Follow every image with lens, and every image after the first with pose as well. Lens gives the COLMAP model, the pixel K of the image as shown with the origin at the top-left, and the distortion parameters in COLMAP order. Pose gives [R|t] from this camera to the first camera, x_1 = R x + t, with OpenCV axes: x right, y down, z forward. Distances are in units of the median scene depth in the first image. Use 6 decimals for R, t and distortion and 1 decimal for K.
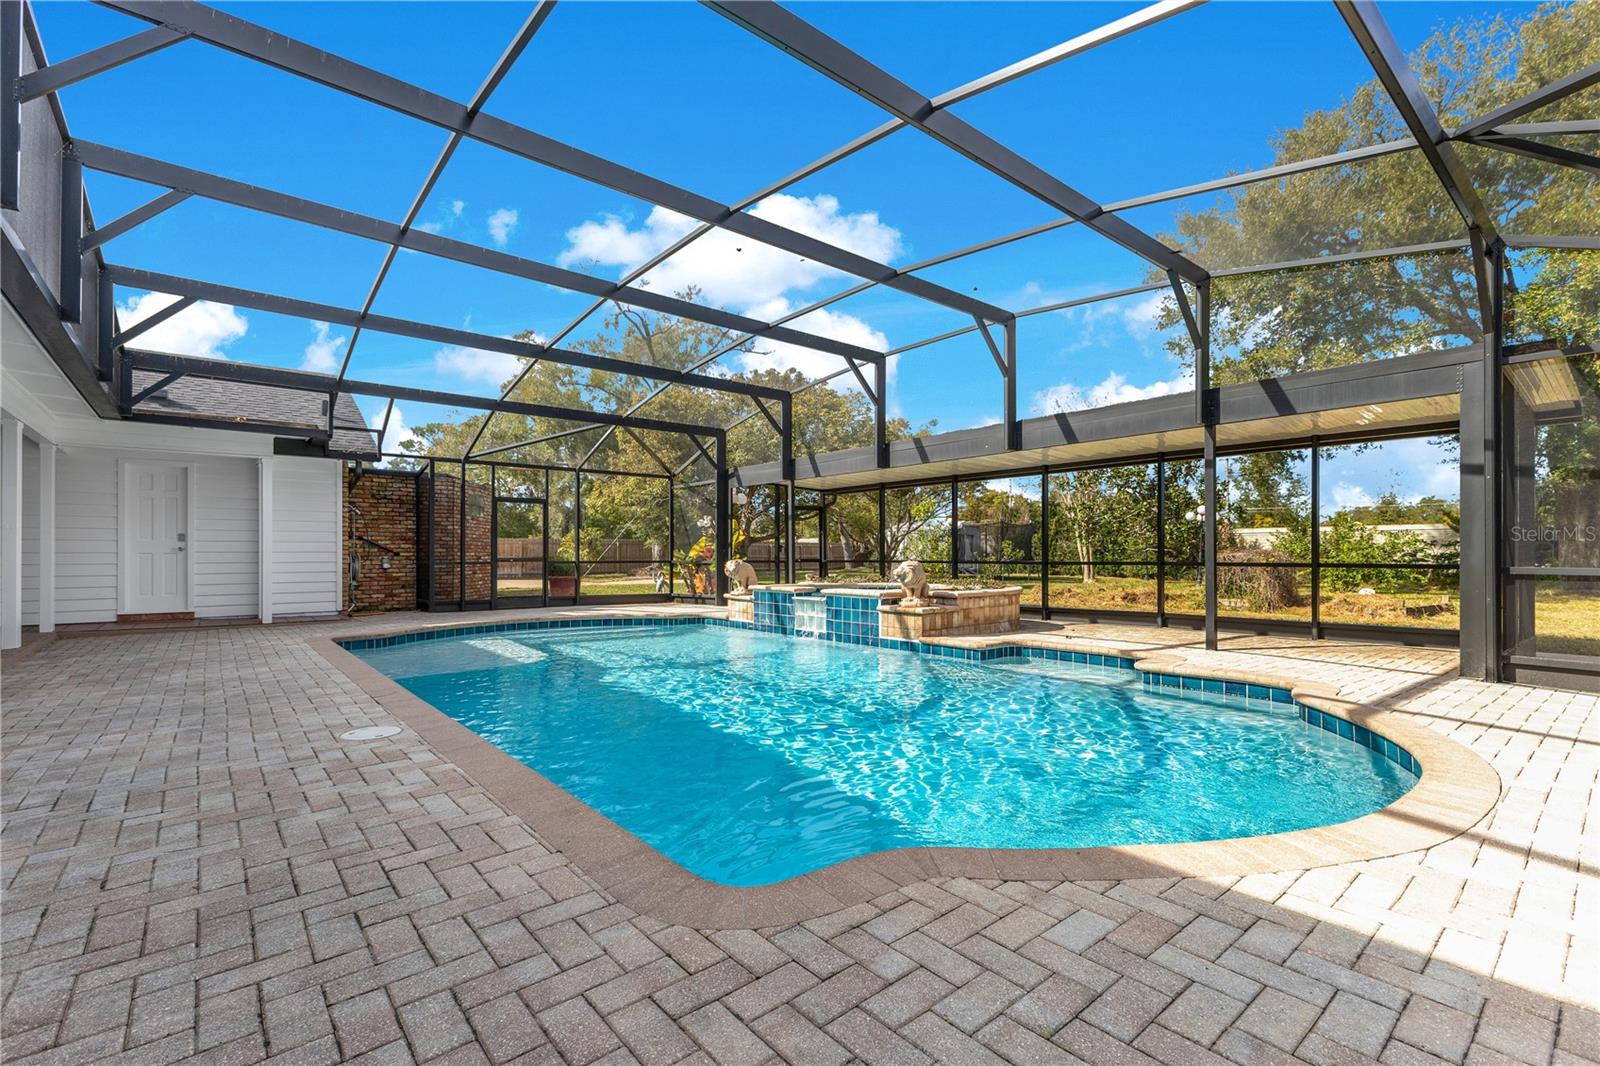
lens RADIAL K [[712.6, 0, 782.3], [0, 712.6, 553.2], [0, 0, 1]] dist [0.005405, 0.000211]
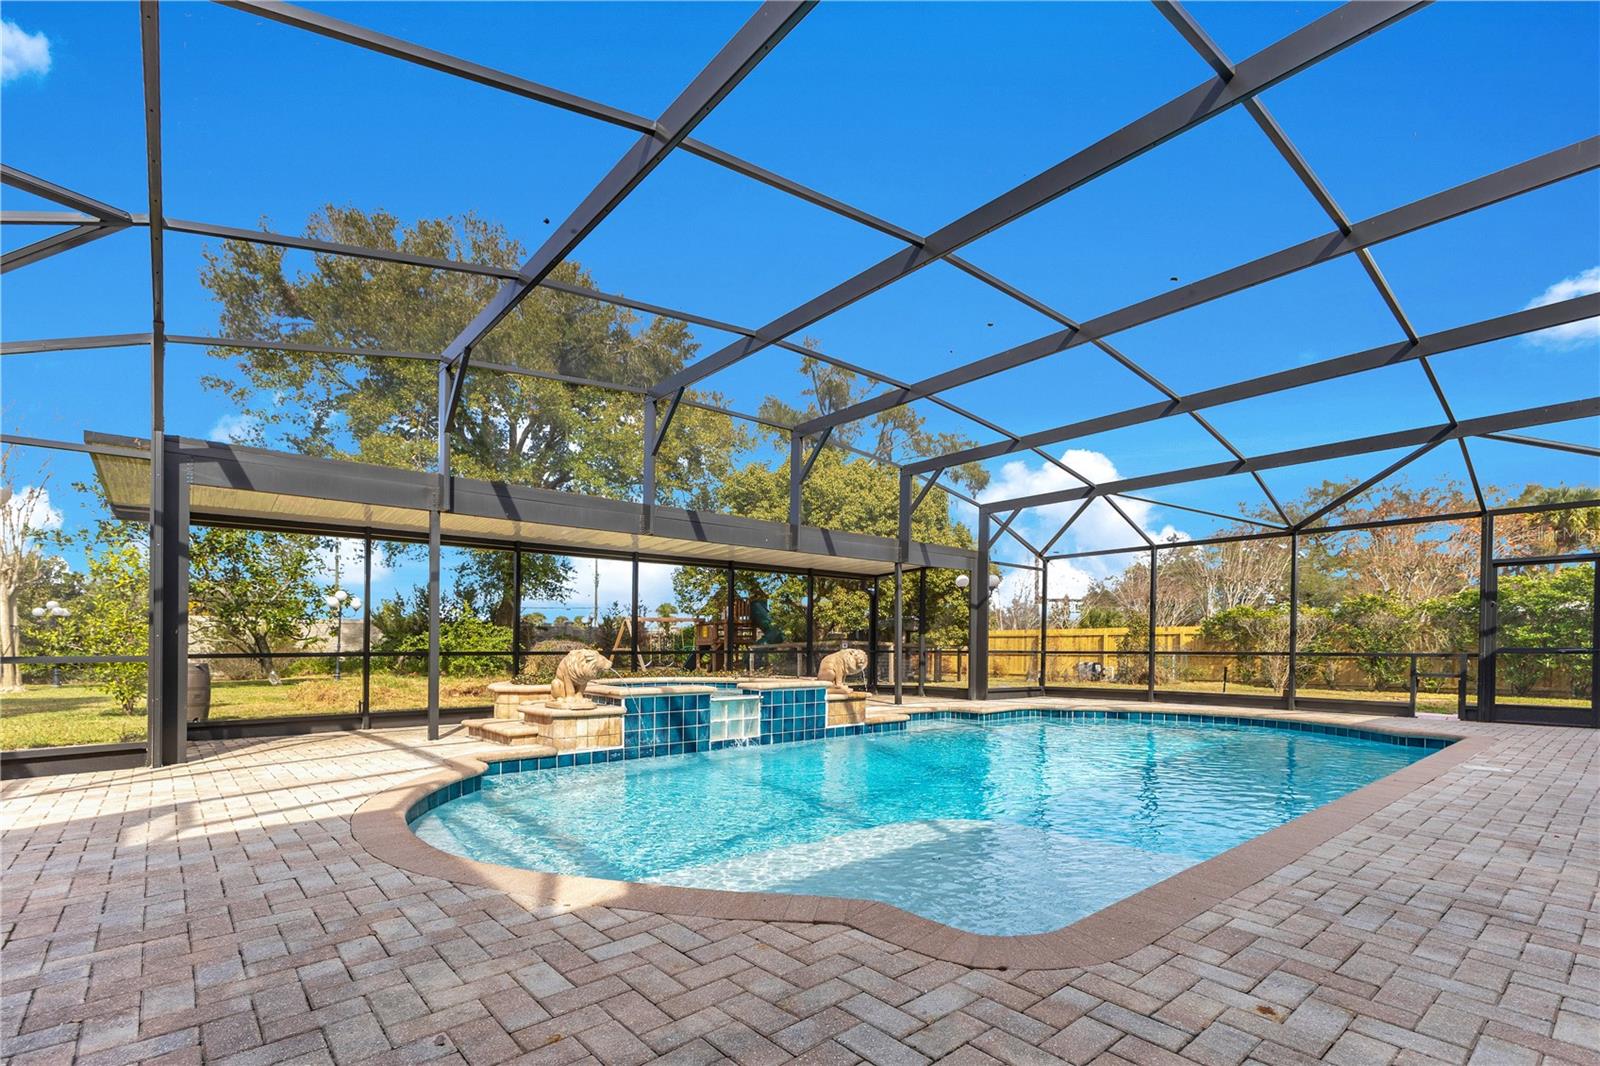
lens RADIAL K [[730.8, 0, 834.3], [0, 730.8, 647.7], [0, 0, 1]] dist [-0.004106, 0.000451]
pose [[-0.031295, -0.001640, 0.999509, -0.777924], [-0.001730, 0.999997, 0.001587, 0.006729], [-0.999509, -0.001679, -0.031298, 0.924911]]
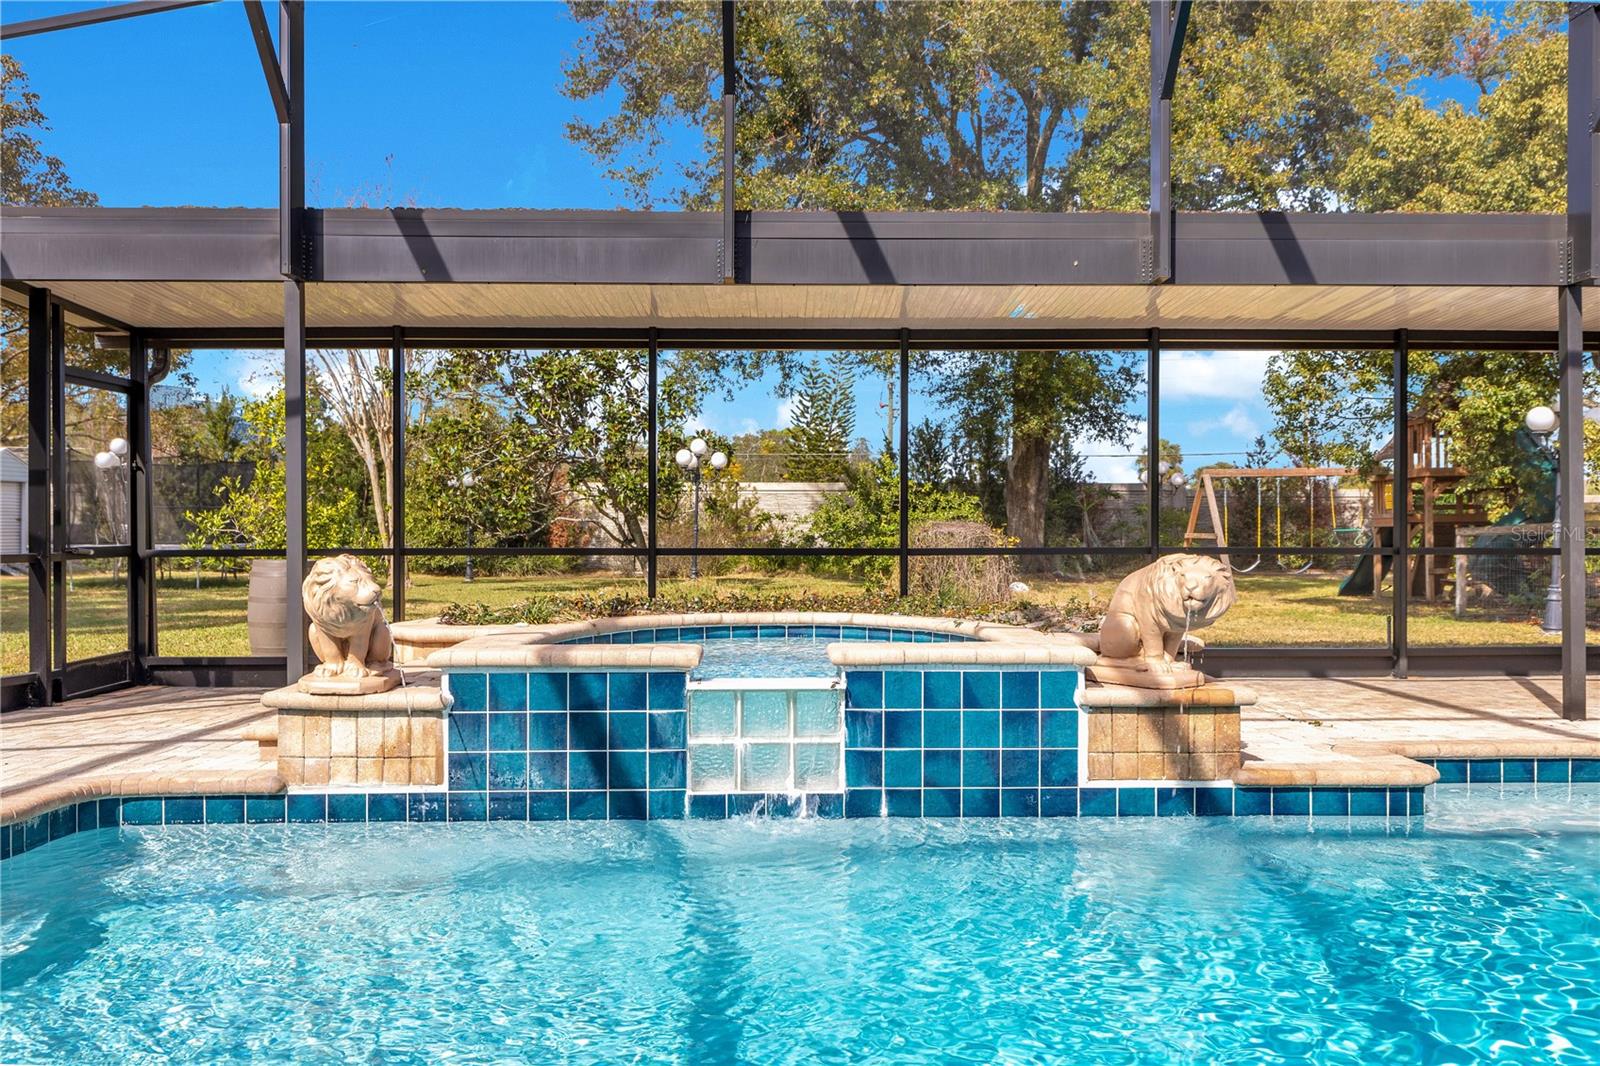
lens RADIAL K [[1400.2, 0, 828.9], [0, 1400.2, 515.0], [0, 0, 1]] dist [0.030889, -0.021364]
pose [[0.616082, 0.005145, 0.787665, -0.408924], [-0.000533, 0.999981, -0.006114, -0.003612], [-0.787682, 0.003347, 0.616073, 0.625087]]
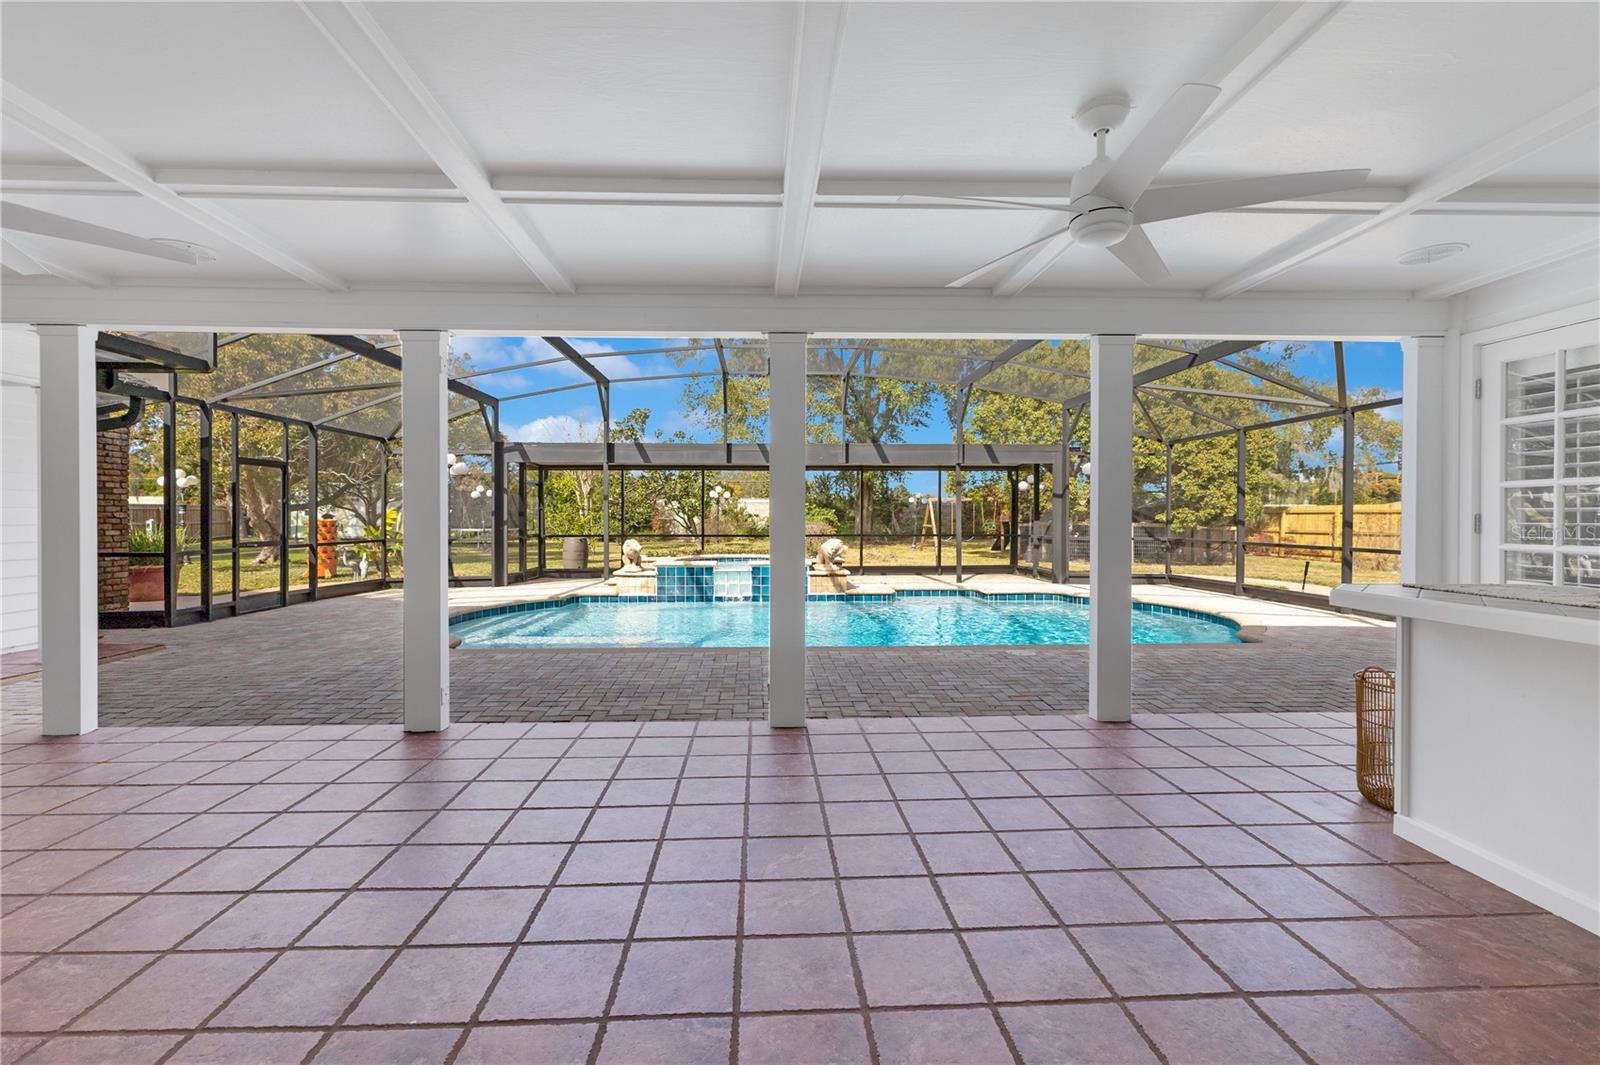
lens RADIAL K [[709.5, 0, 795.5], [0, 709.5, 518.3], [0, 0, 1]] dist [0.010803, -0.003228]
pose [[0.605621, -0.002617, 0.795749, -0.885562], [-0.001040, 0.999991, 0.004080, -0.031805], [-0.795753, -0.003299, 0.605613, 0.166801]]
